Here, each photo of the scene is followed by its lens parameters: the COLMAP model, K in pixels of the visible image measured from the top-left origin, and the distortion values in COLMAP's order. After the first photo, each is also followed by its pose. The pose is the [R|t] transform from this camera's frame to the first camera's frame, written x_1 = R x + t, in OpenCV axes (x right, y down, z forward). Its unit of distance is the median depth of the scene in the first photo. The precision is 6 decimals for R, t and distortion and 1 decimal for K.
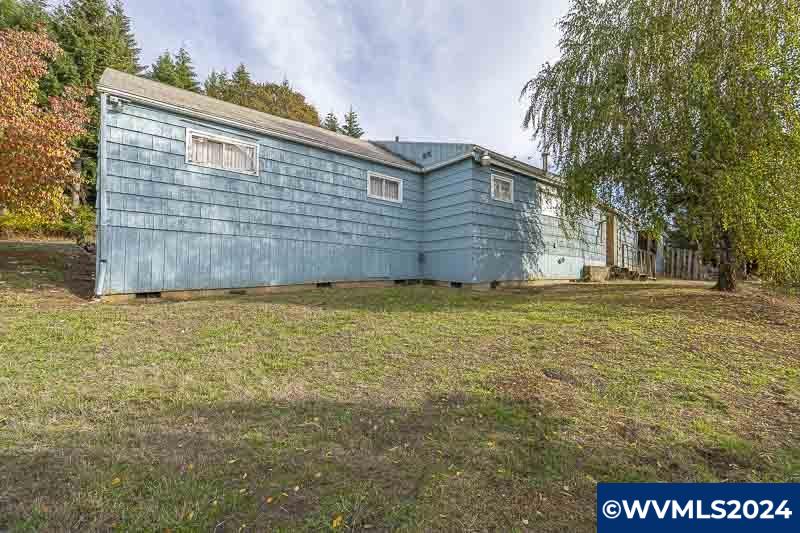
lens RADIAL K [[358.9, 0, 400.0], [0, 358.9, 266.5], [0, 0, 1]] dist [0.000715, 0.000133]
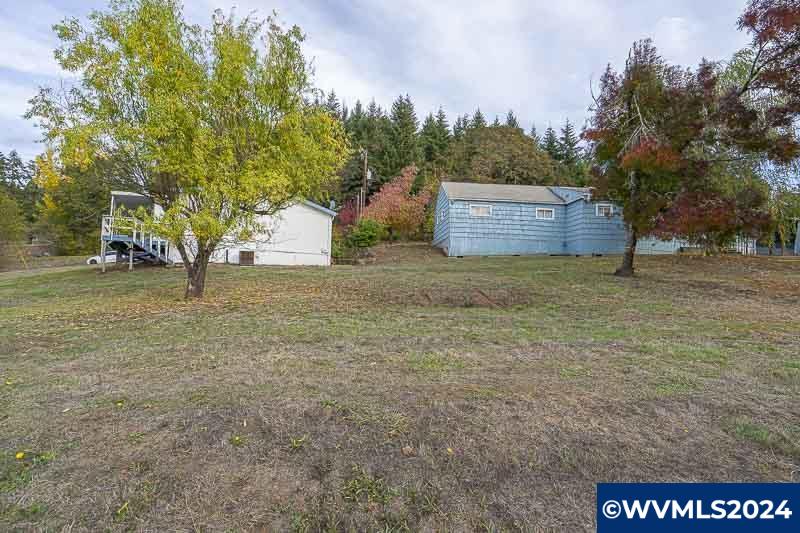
lens RADIAL K [[358.9, 0, 400.0], [0, 358.9, 266.5], [0, 0, 1]] dist [0.000715, 0.000133]
pose [[0.814502, 0.005324, -0.580136, 0.506575], [-0.001622, 0.999975, 0.006900, 0.094592], [0.580158, -0.004679, 0.814490, -1.322409]]
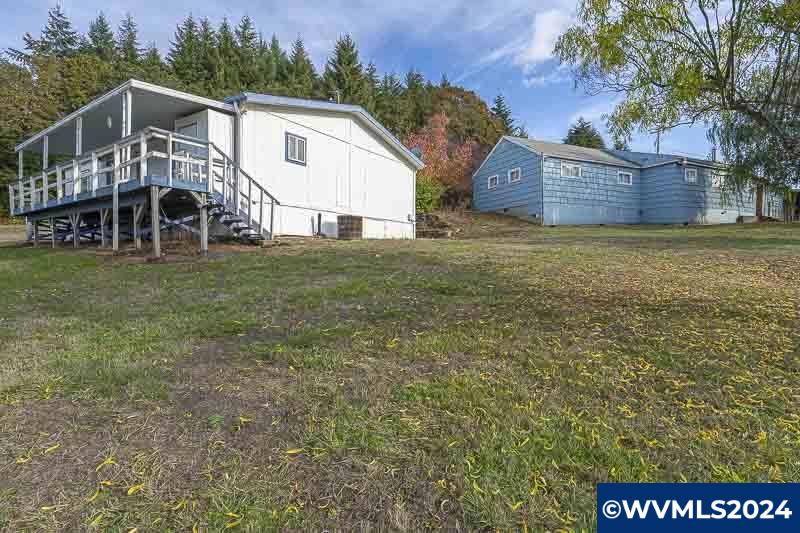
lens RADIAL K [[362.7, 0, 393.5], [0, 362.7, 263.6], [0, 0, 1]] dist [-0.001747, -0.000055]
pose [[0.961138, 0.012790, -0.275772, -0.710215], [0.009021, 0.996938, 0.077678, 0.092443], [0.275921, -0.077147, 0.958079, -1.350537]]
